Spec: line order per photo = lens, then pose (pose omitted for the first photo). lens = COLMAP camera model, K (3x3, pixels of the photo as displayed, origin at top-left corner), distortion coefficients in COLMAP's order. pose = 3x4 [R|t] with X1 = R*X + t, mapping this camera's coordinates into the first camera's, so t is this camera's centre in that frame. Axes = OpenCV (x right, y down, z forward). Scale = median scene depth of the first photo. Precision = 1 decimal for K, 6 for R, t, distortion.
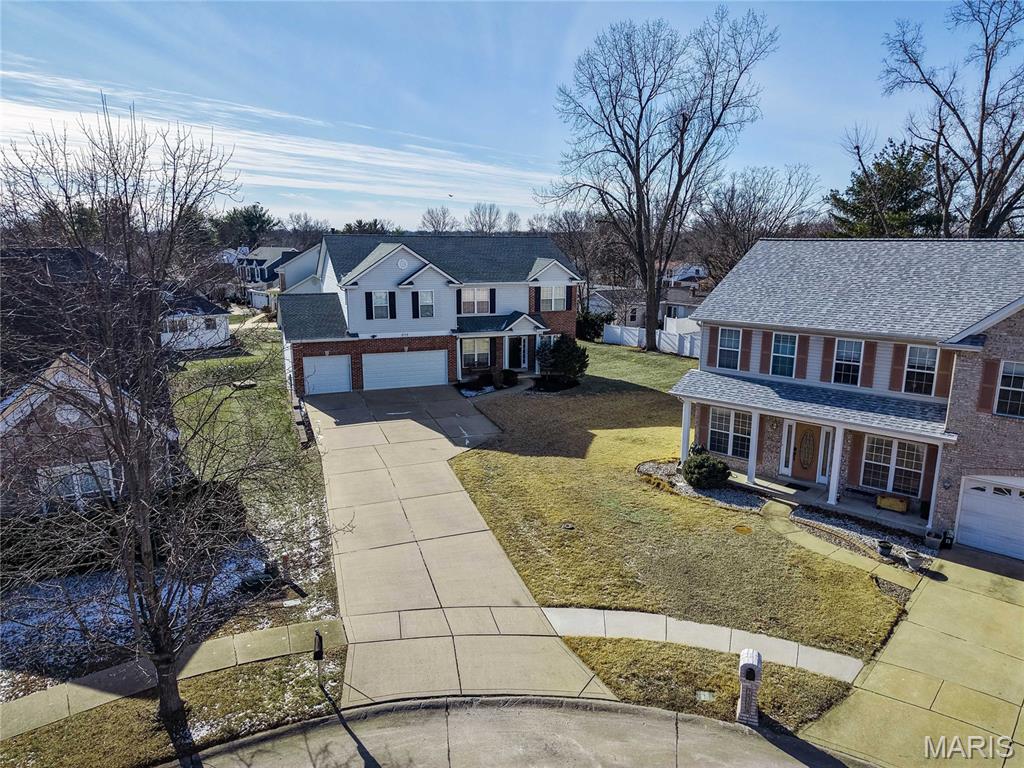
lens RADIAL K [[679.8, 0, 510.4], [0, 679.8, 385.8], [0, 0, 1]] dist [0.058046, -0.083294]
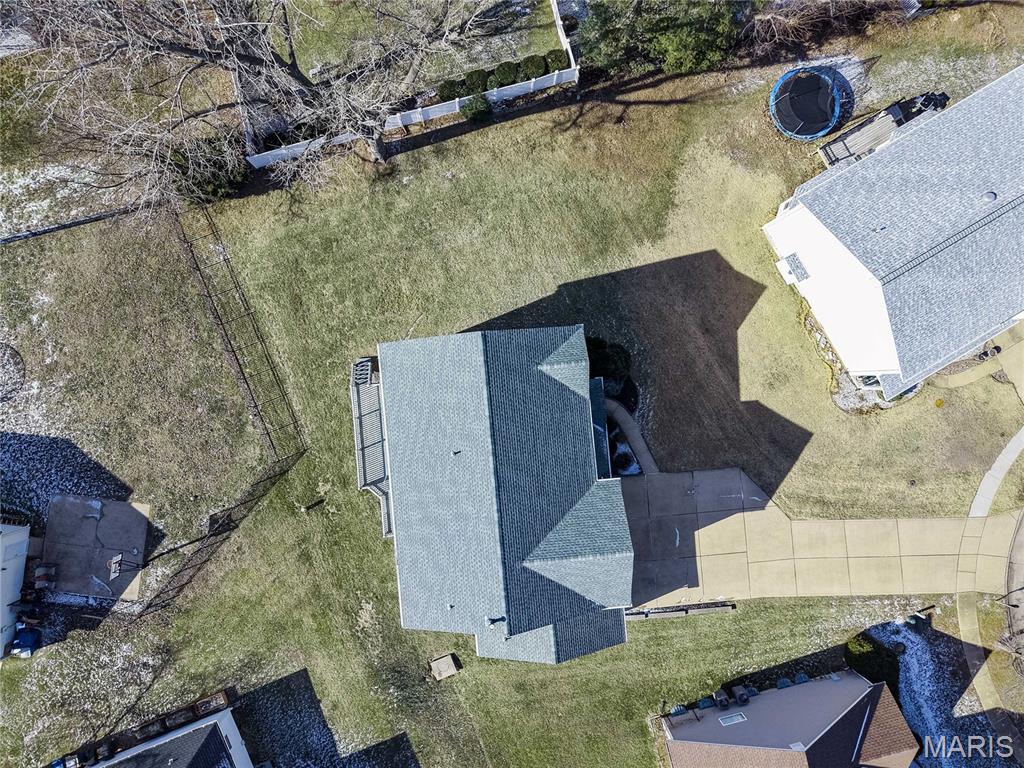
lens RADIAL K [[682.5, 0, 511.2], [0, 682.5, 386.4], [0, 0, 1]] dist [0.029016, -0.028219]
pose [[0.284661, -0.958626, 0.002200, 0.009556], [0.176988, 0.054812, 0.982686, -1.058332], [-0.942148, -0.279343, 0.185268, 0.950127]]
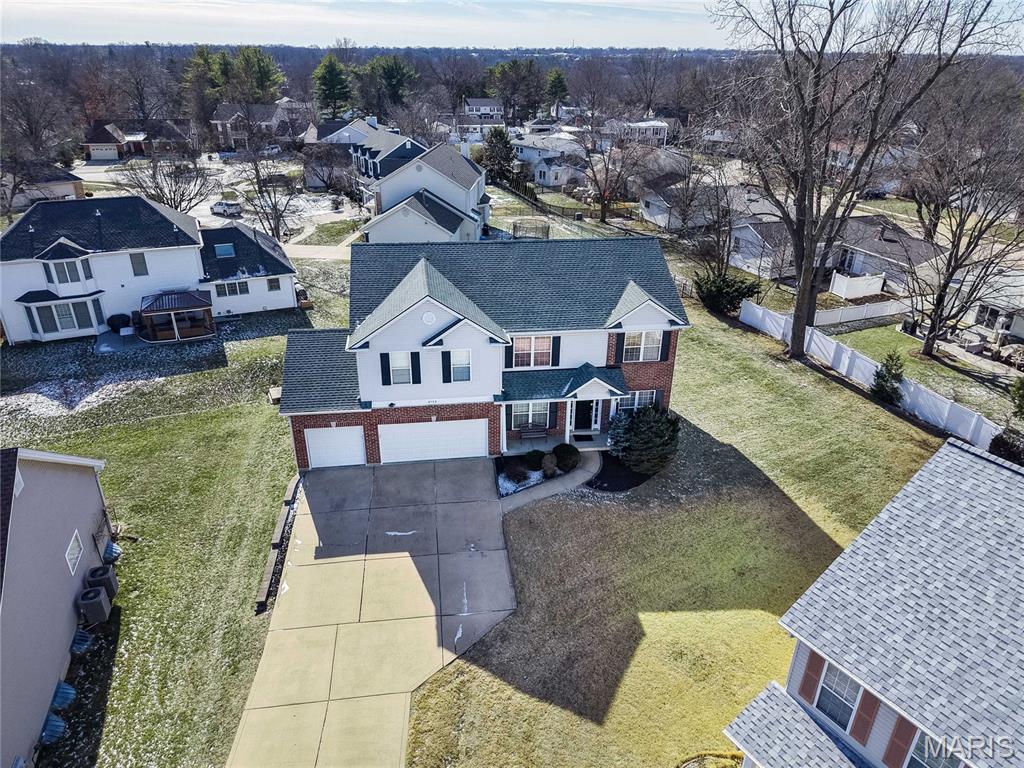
lens RADIAL K [[682.5, 0, 511.2], [0, 682.5, 386.4], [0, 0, 1]] dist [0.029016, -0.028219]
pose [[0.971655, 0.110557, -0.208959, 0.087596], [-0.058202, 0.968575, 0.241818, -0.269429], [0.229127, -0.222802, 0.947555, 0.269573]]
